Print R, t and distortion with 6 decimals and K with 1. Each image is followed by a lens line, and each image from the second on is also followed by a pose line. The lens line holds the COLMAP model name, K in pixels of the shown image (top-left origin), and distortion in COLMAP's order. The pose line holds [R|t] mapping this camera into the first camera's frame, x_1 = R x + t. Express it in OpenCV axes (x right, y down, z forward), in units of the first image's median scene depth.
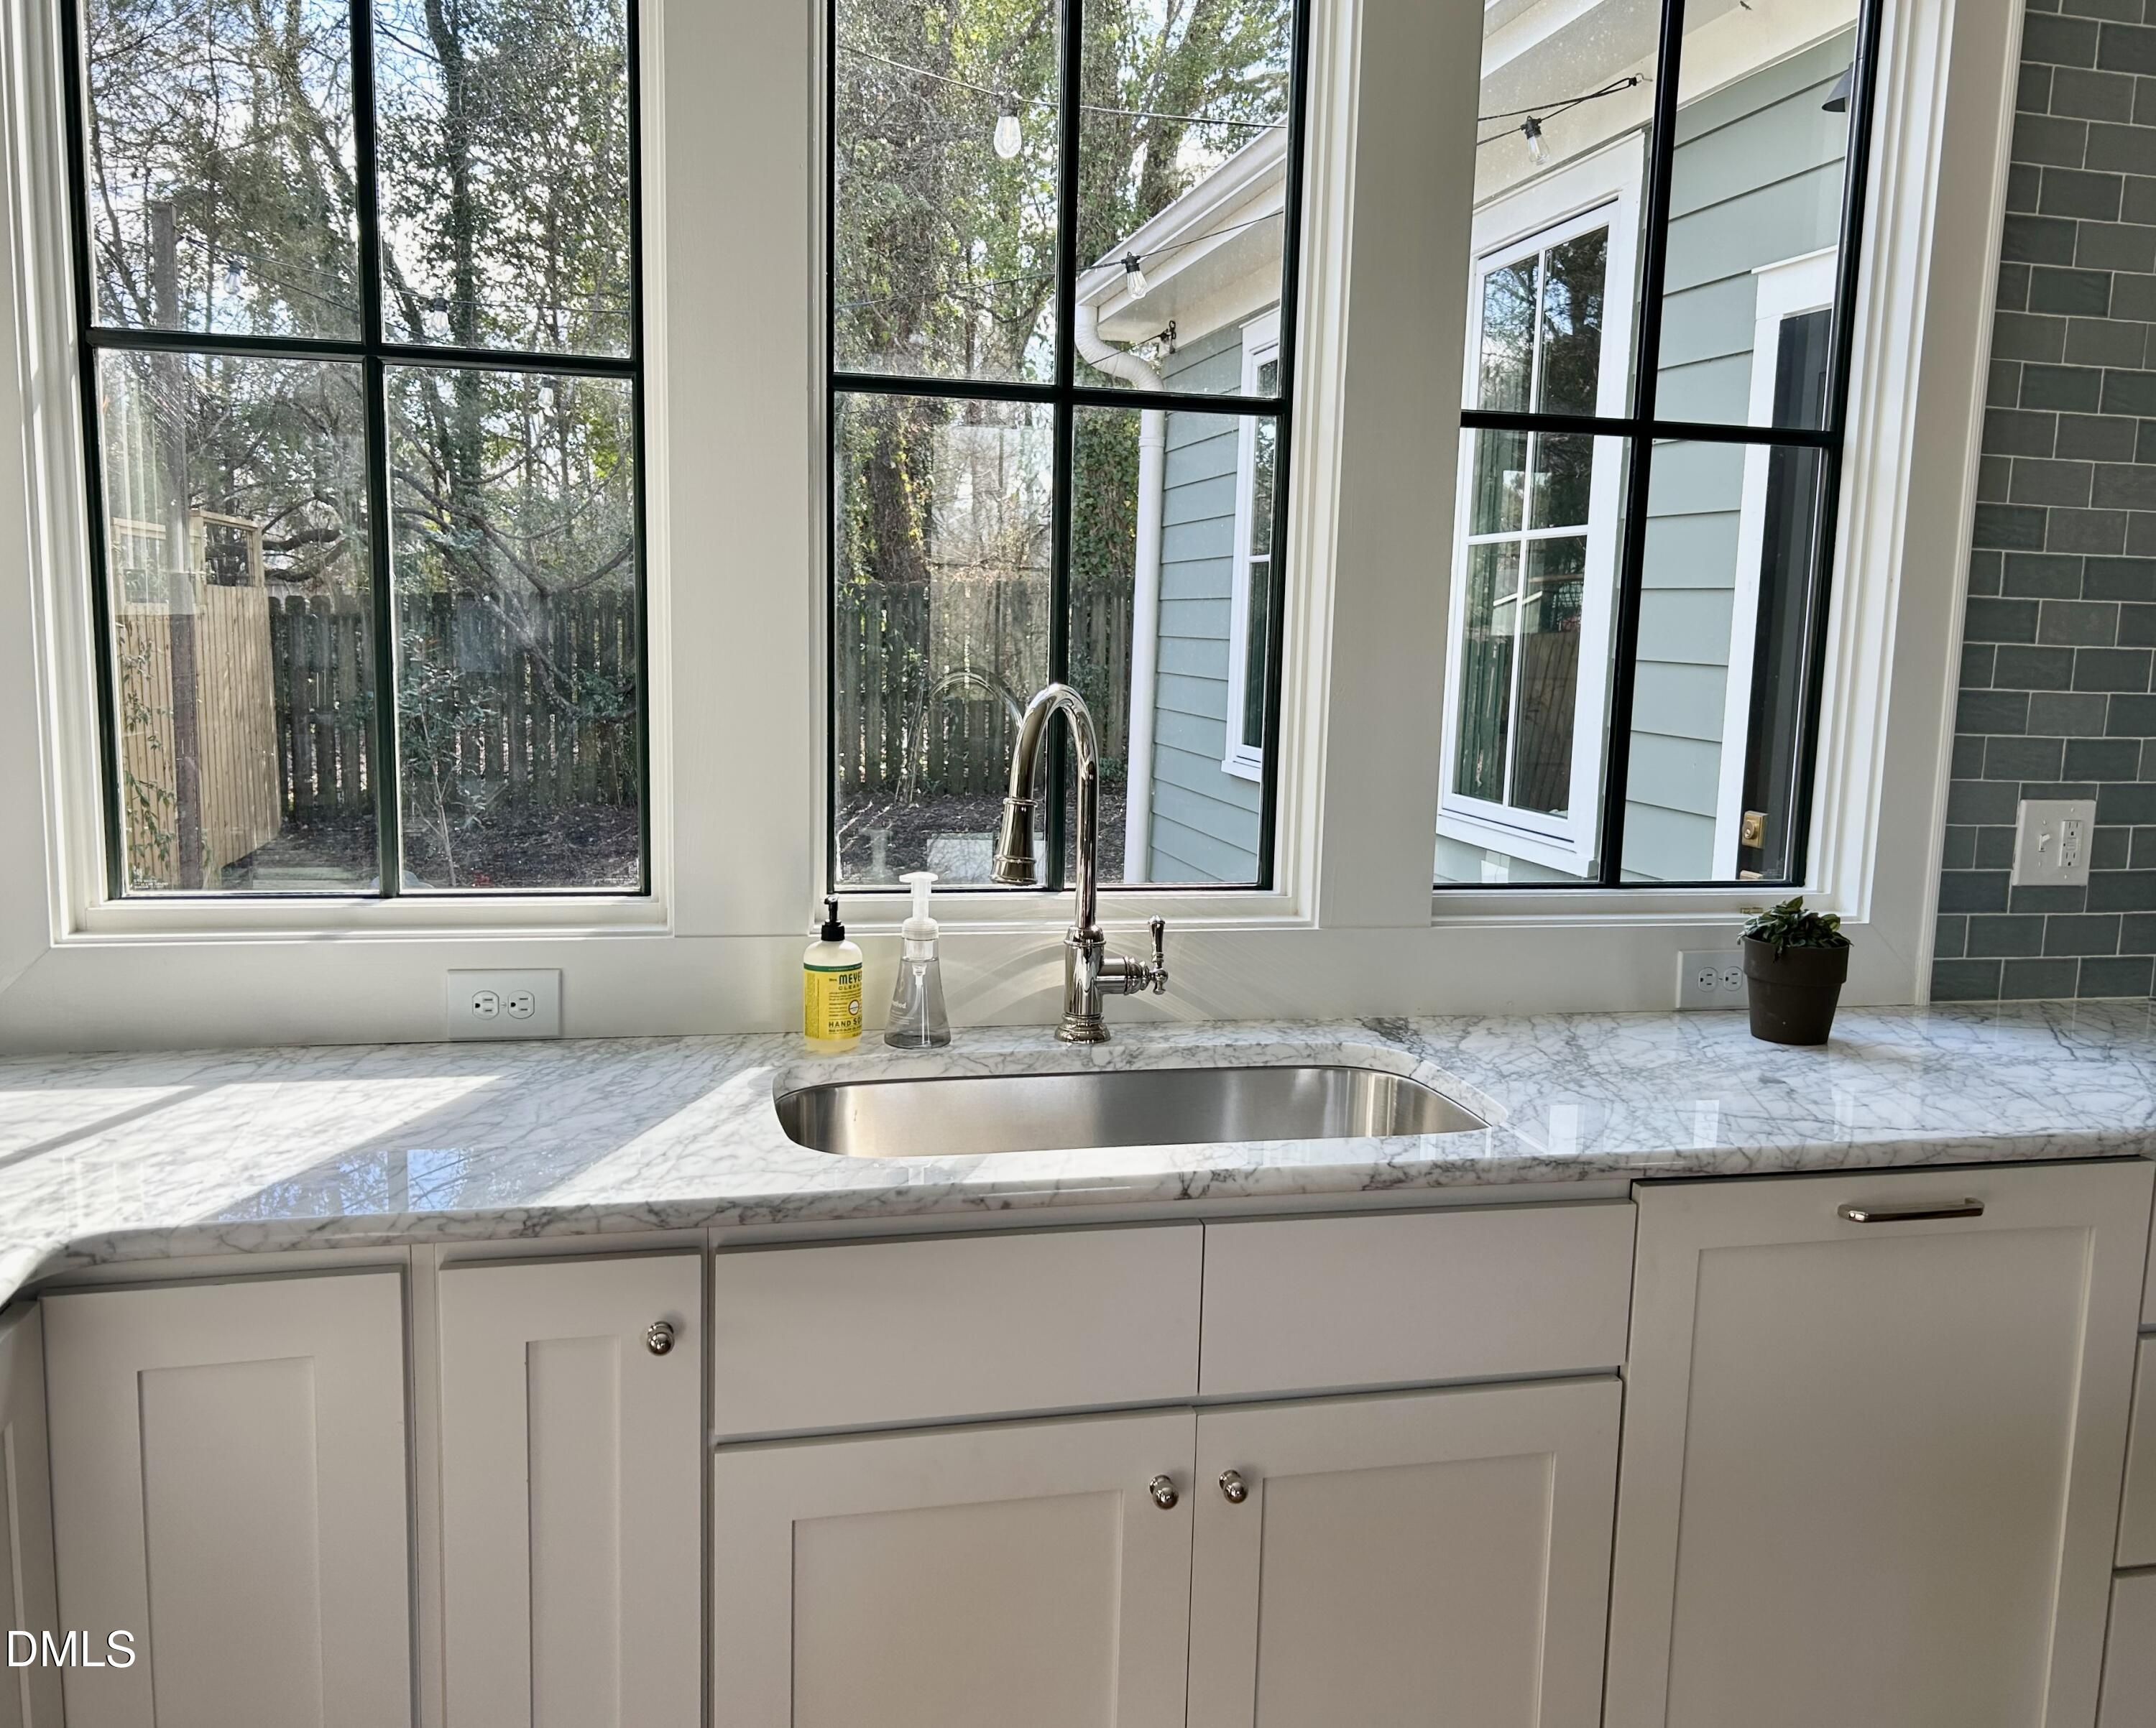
lens RADIAL K [[1753.0, 0, 1078.0], [0, 1753.0, 864.0], [0, 0, 1]] dist [0.003658, 0.003544]
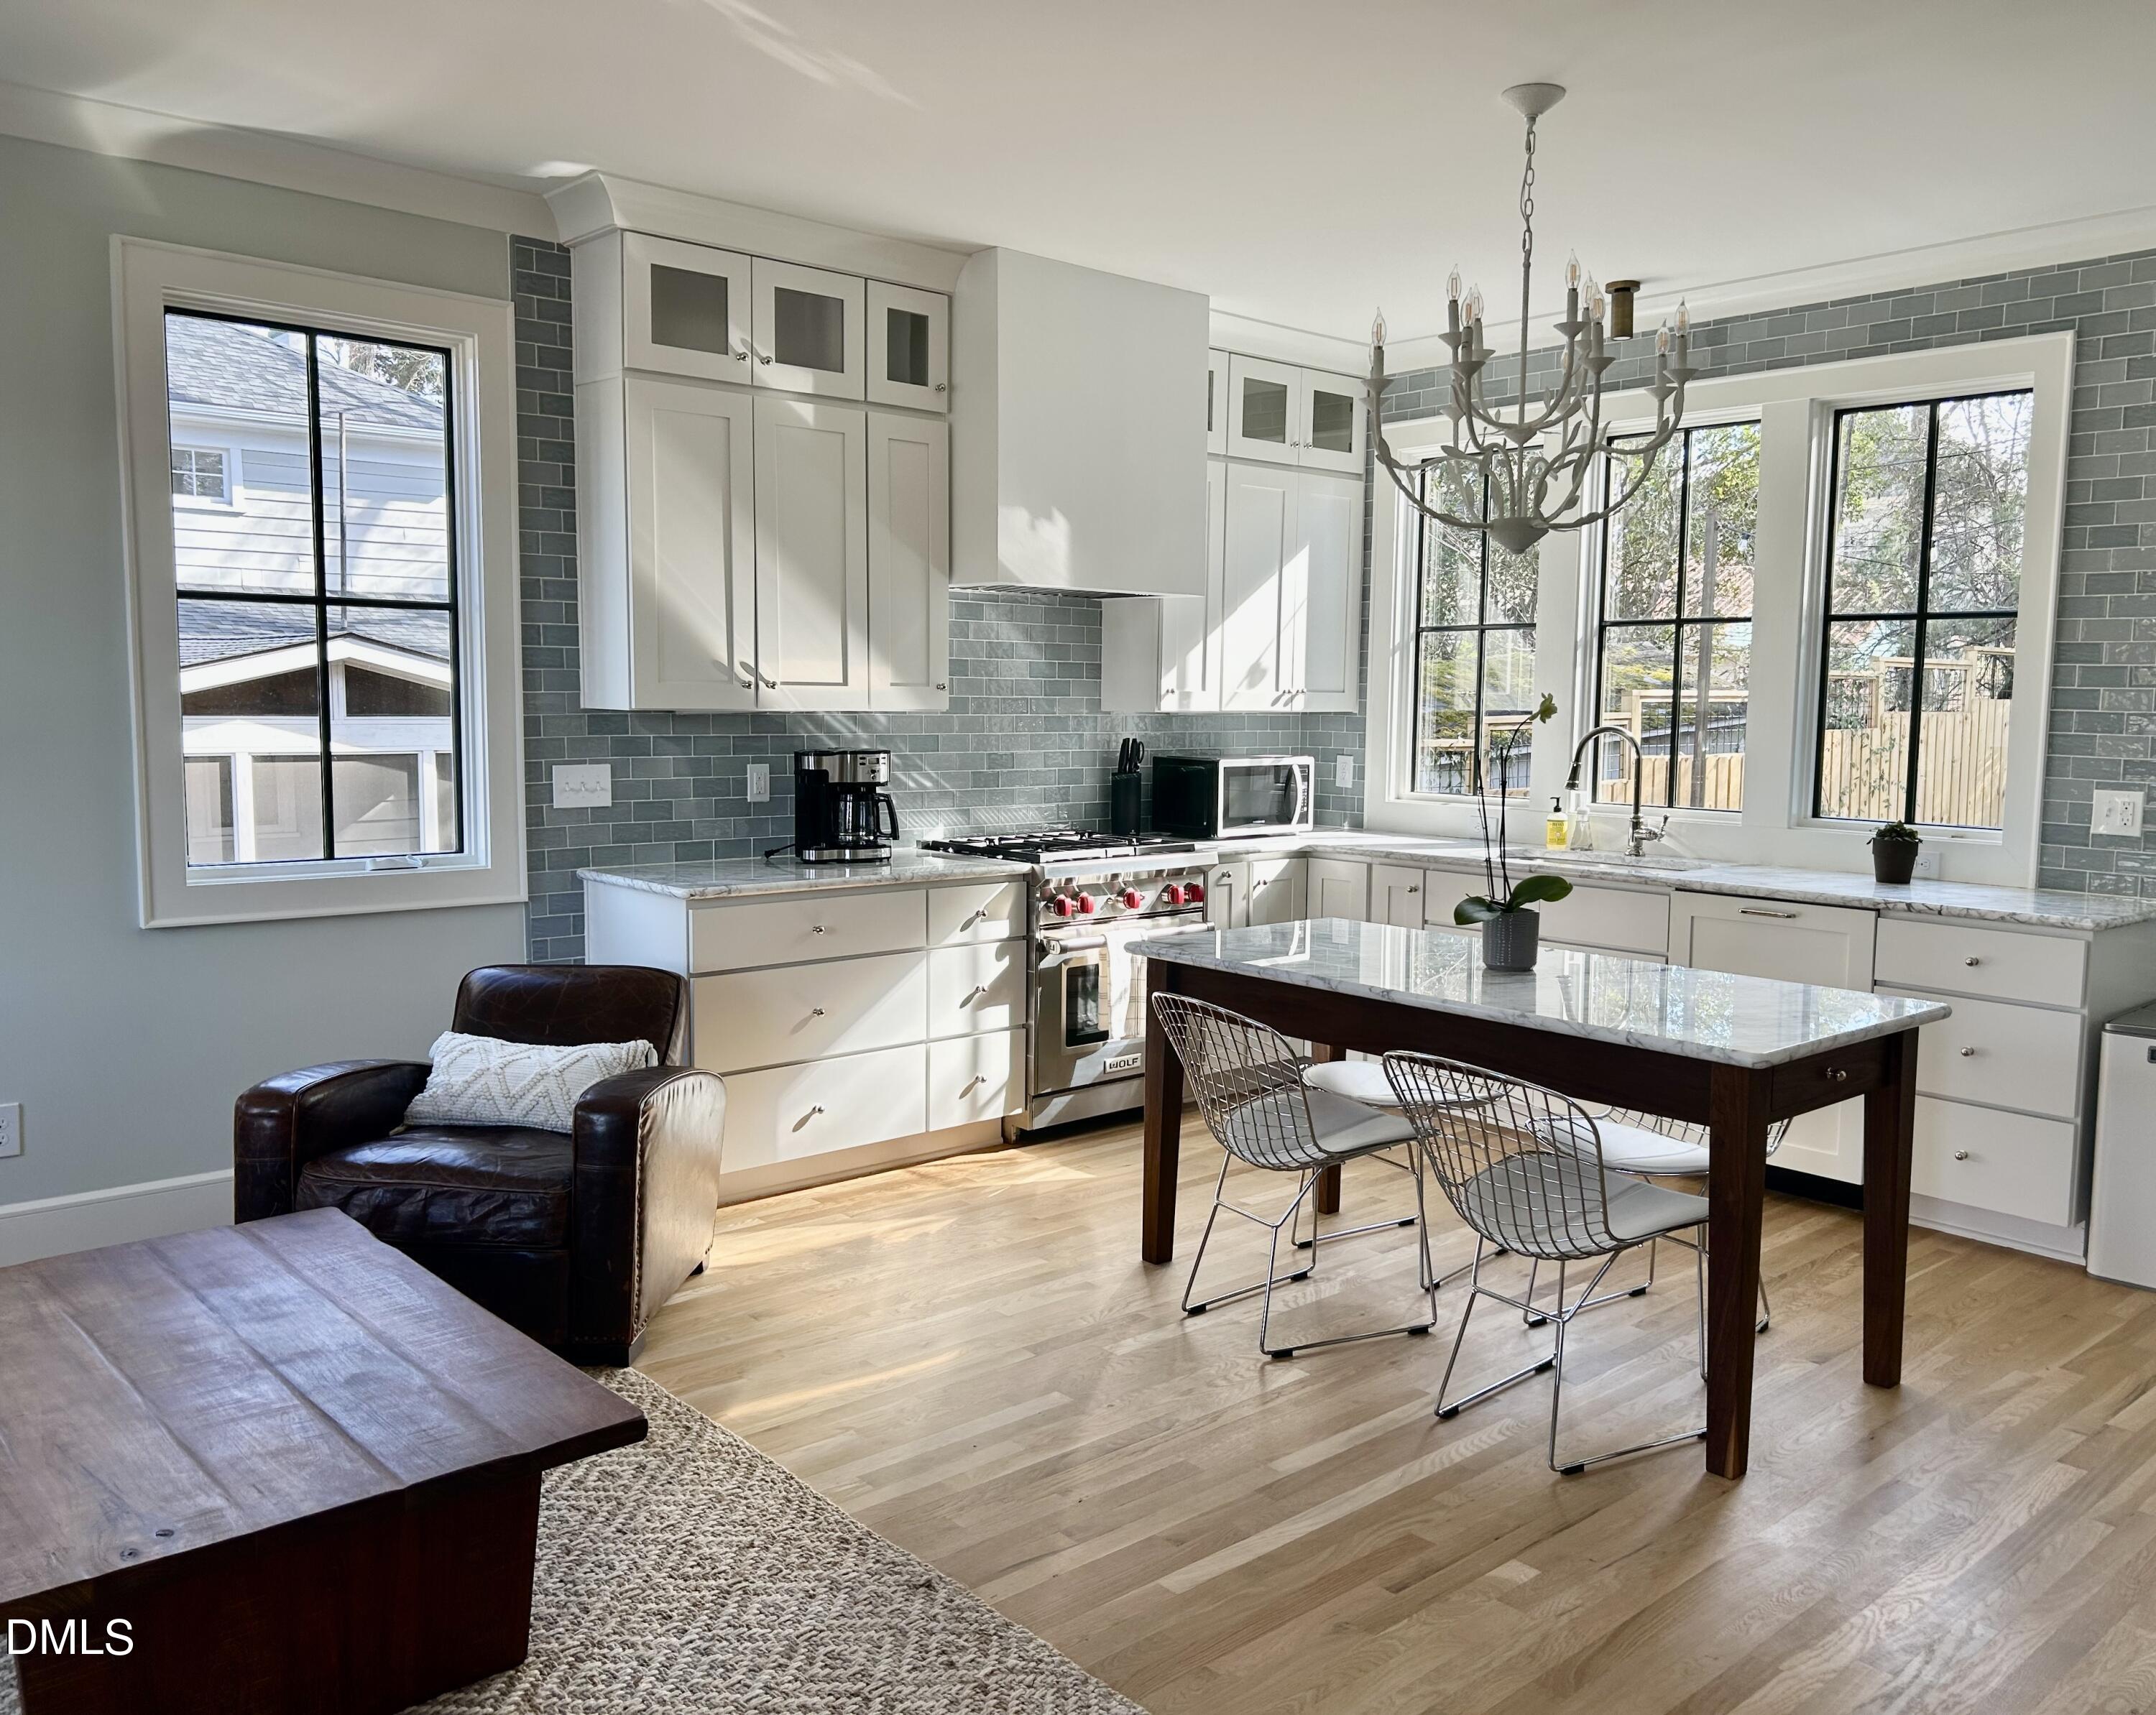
lens RADIAL K [[1753.0, 0, 1078.0], [0, 1753.0, 857.5], [0, 0, 1]] dist [0.003658, 0.003544]
pose [[0.477092, 0.064068, -0.876515, 1.740749], [-0.122015, 0.992509, 0.006133, 0.167556], [0.870342, 0.104022, 0.481335, -0.938121]]
